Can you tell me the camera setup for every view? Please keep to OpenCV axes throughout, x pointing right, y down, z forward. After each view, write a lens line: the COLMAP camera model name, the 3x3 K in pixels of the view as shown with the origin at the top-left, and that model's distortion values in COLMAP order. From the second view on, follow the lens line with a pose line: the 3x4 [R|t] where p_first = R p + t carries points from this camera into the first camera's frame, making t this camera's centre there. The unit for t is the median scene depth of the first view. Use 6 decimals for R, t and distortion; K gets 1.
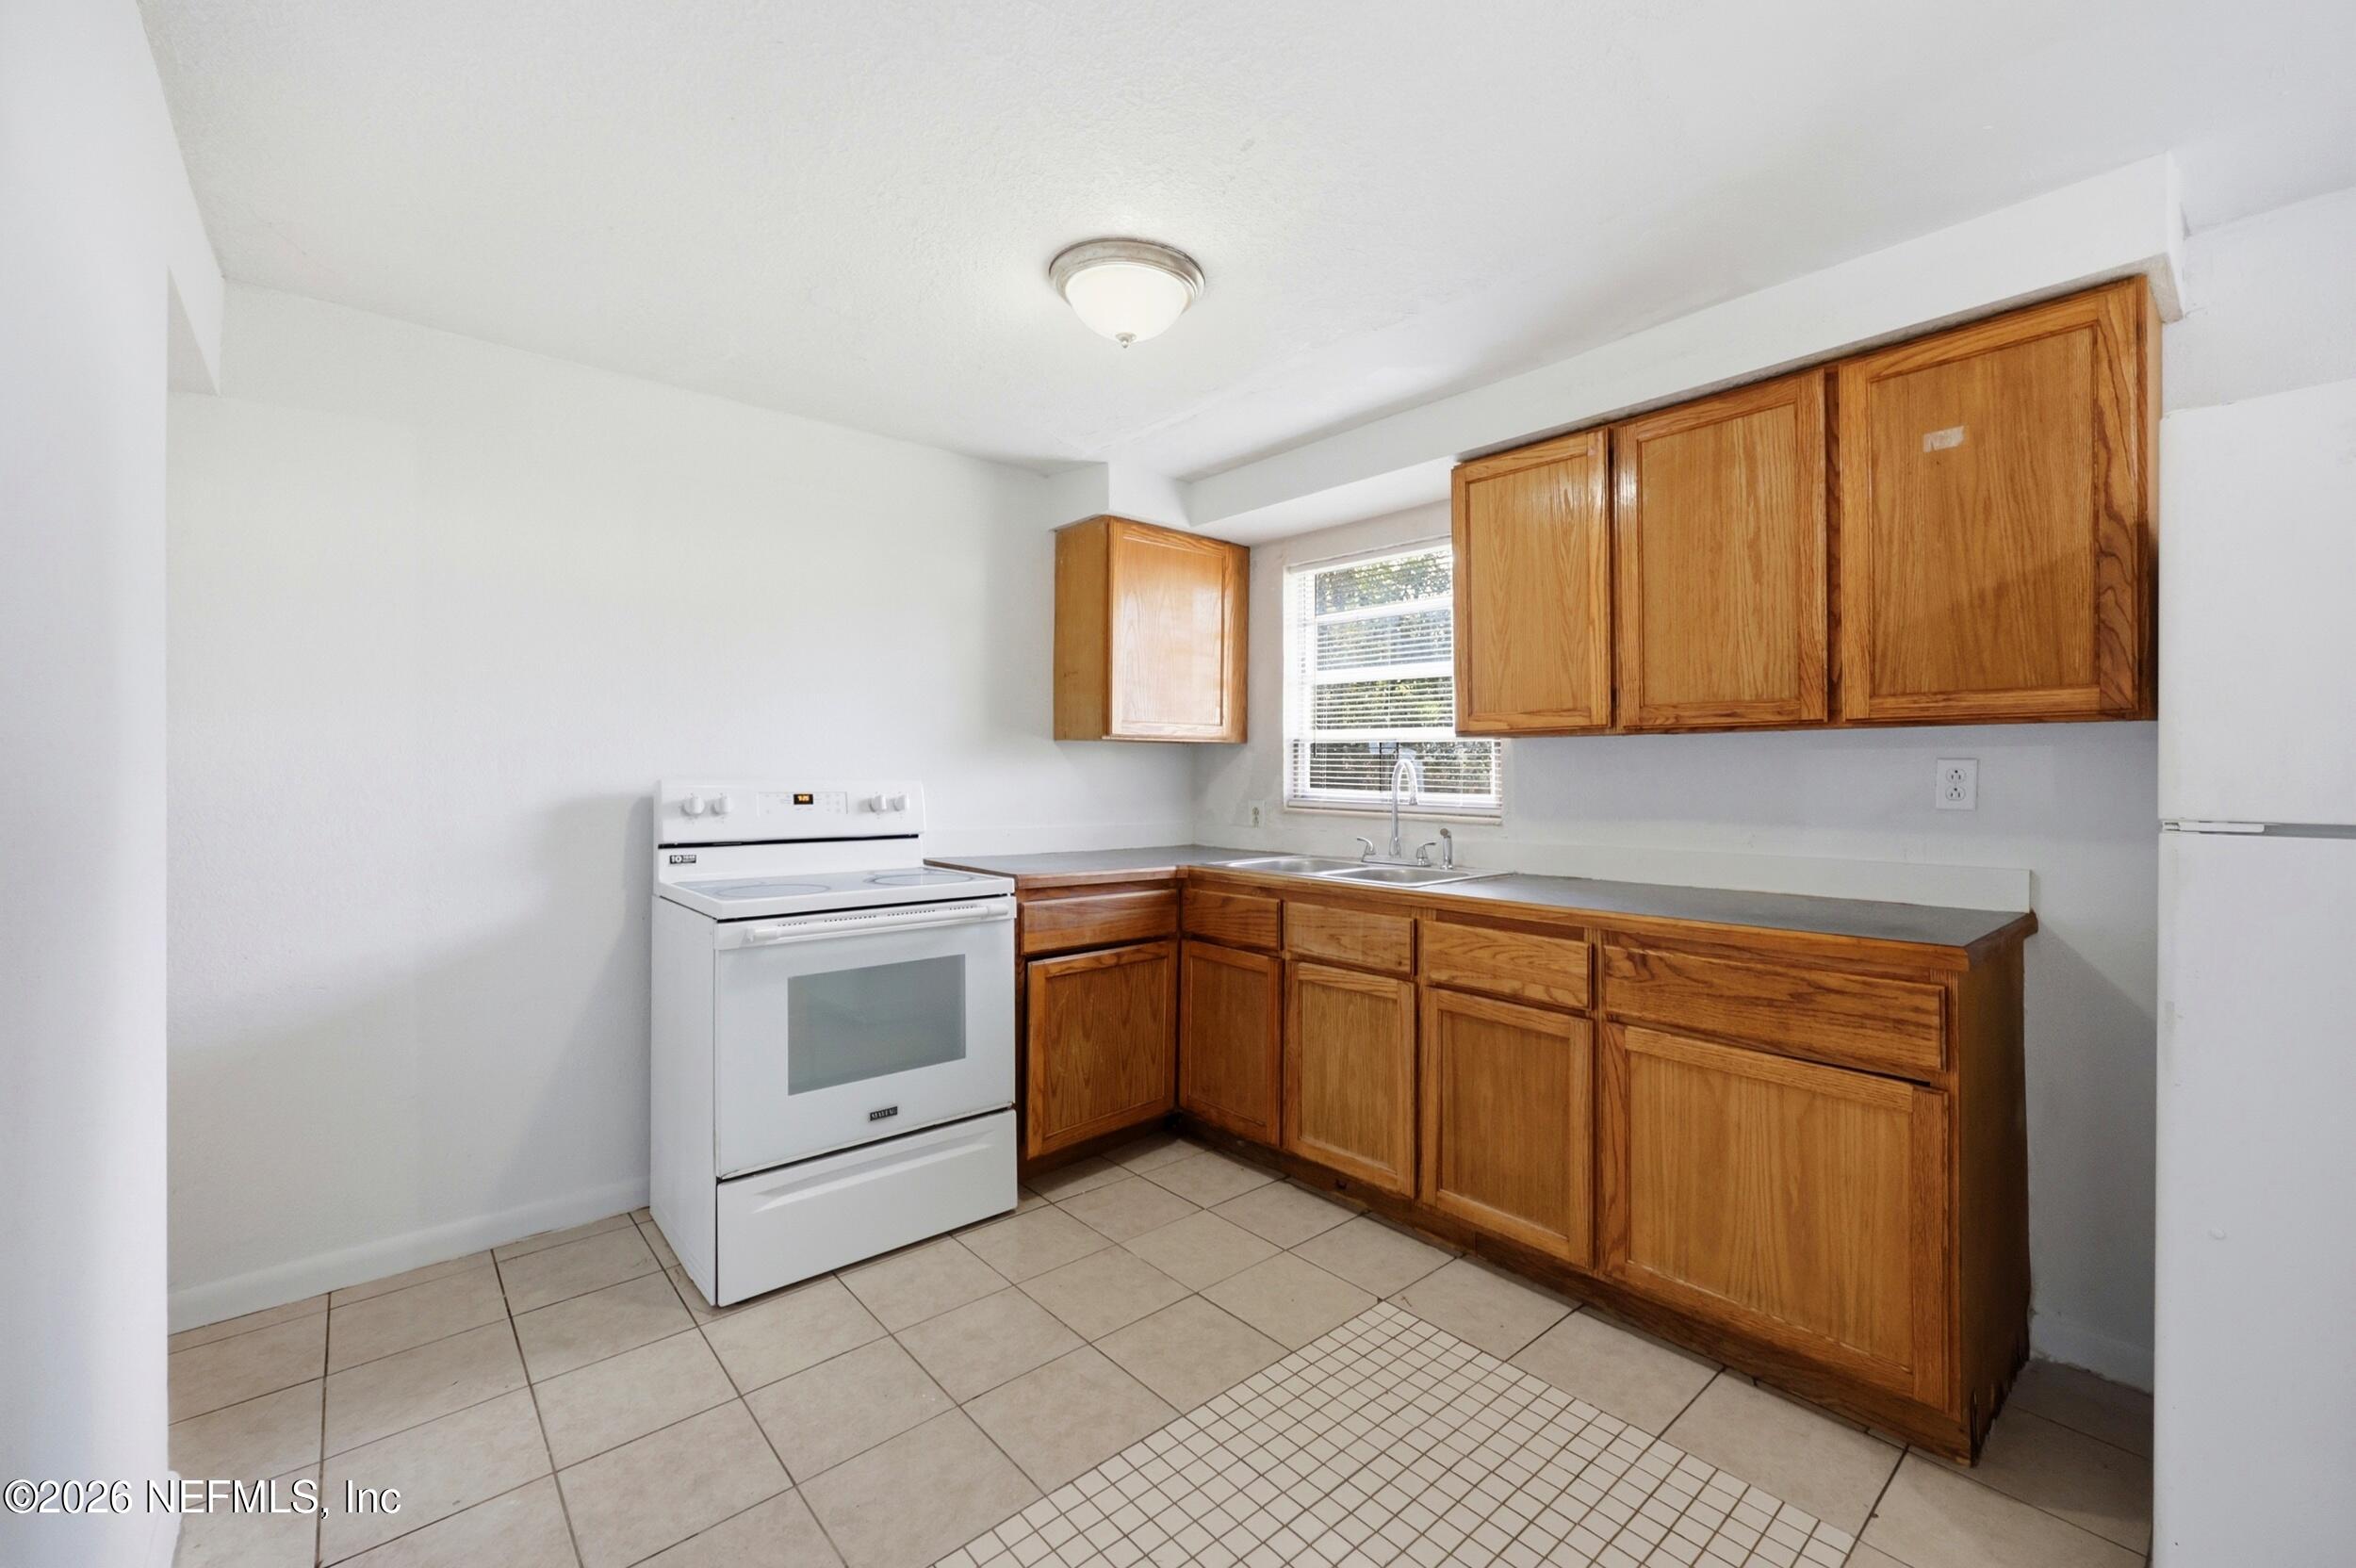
lens RADIAL K [[951.7, 0, 1184.8], [0, 951.7, 770.7], [0, 0, 1]] dist [-0.002266, -0.000124]
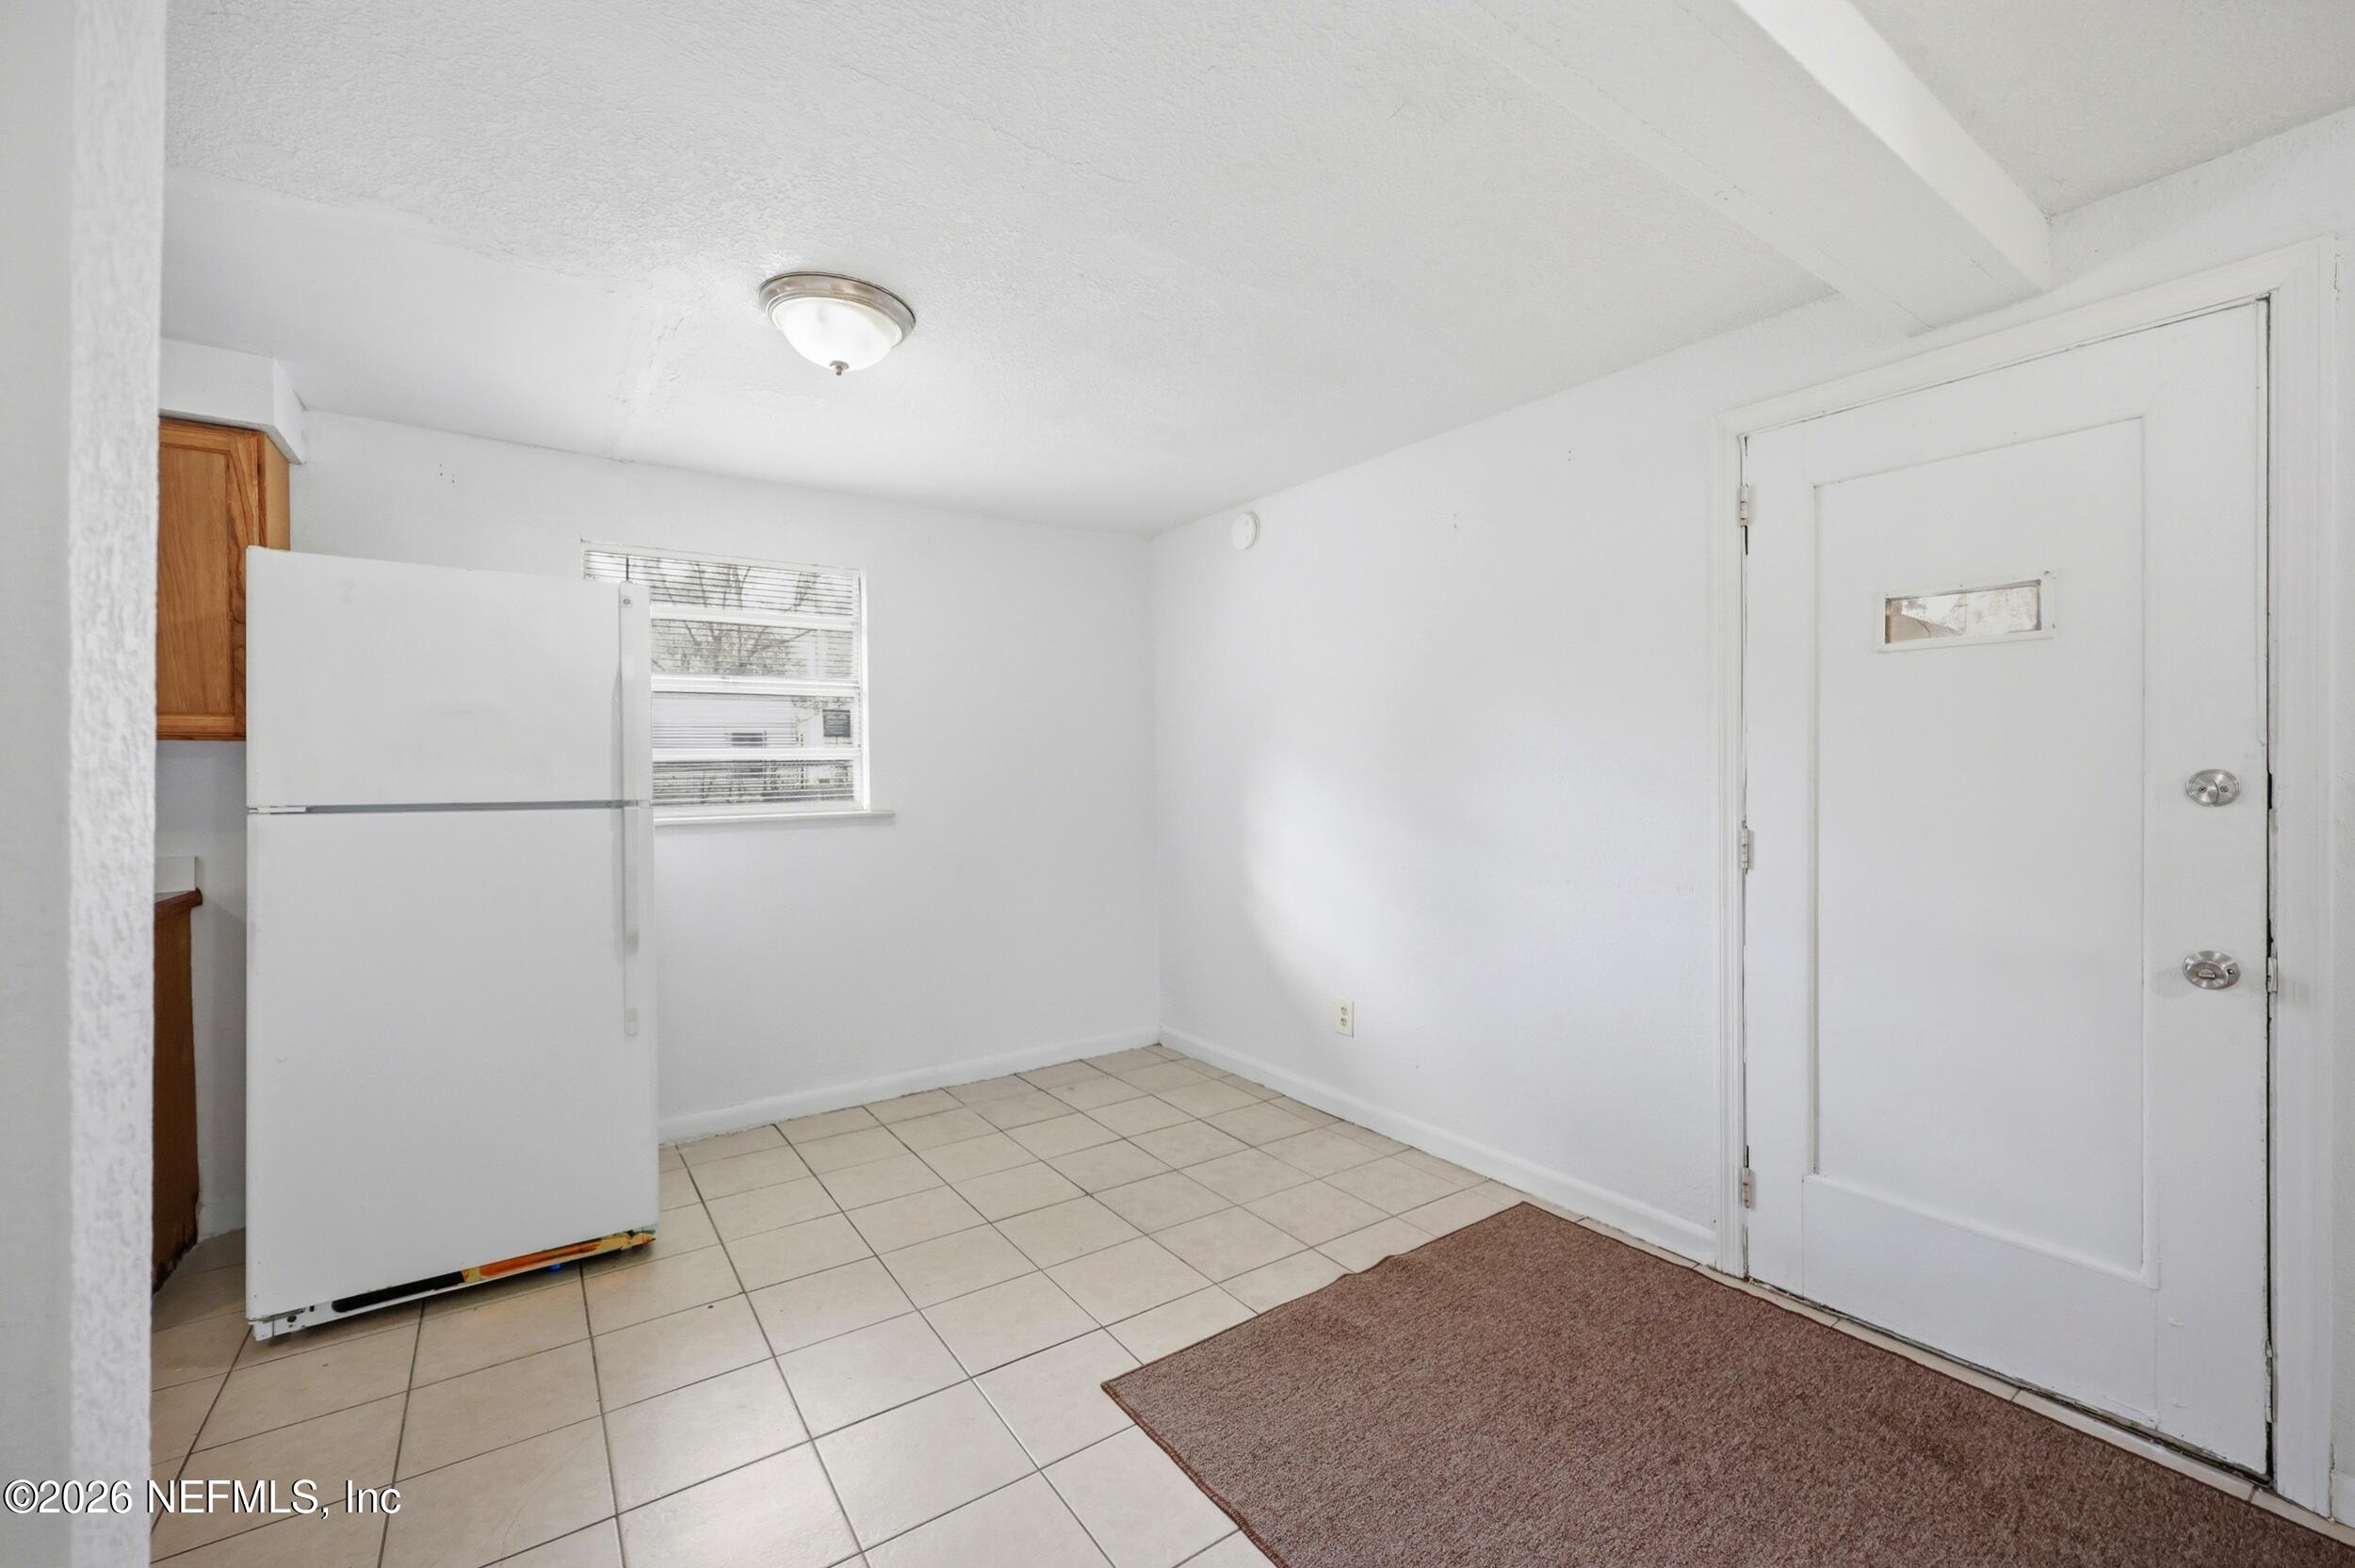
lens RADIAL K [[958.5, 0, 1187.9], [0, 958.5, 777.6], [0, 0, 1]] dist [0.000152, 0.000083]
pose [[0.103173, -0.001895, 0.994662, -0.223553], [0.009865, 0.999951, 0.000881, 0.010441], [-0.994614, 0.009721, 0.103187, -0.413957]]
